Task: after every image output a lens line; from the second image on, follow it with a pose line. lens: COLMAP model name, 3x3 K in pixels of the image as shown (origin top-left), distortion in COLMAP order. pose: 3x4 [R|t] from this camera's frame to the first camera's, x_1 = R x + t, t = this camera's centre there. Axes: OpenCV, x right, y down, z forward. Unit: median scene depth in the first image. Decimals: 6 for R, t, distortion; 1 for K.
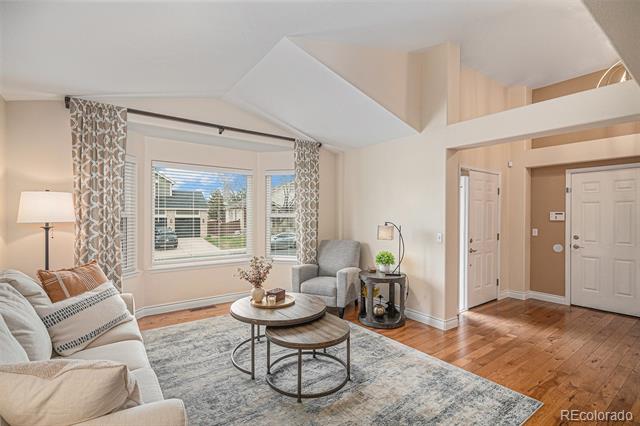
lens RADIAL K [[297.2, 0, 319.7], [0, 297.2, 213.5], [0, 0, 1]] dist [0.000592, -0.000005]
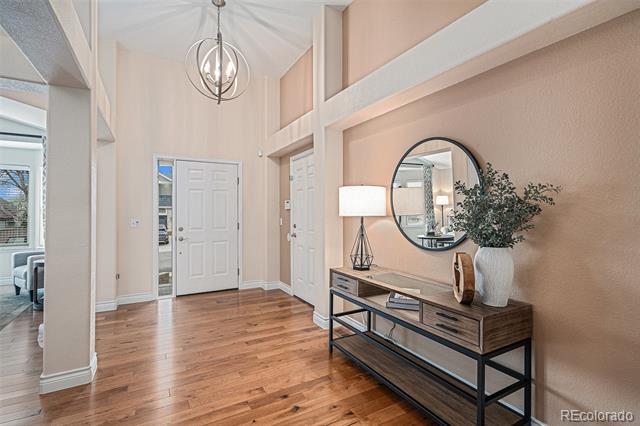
lens RADIAL K [[297.2, 0, 319.7], [0, 297.2, 212.8], [0, 0, 1]] dist [0.000592, -0.000005]
pose [[0.993194, -0.018827, -0.114940, 1.036251], [0.018392, 0.999819, -0.004845, 0.042517], [0.115011, 0.002698, 0.993361, 0.034085]]
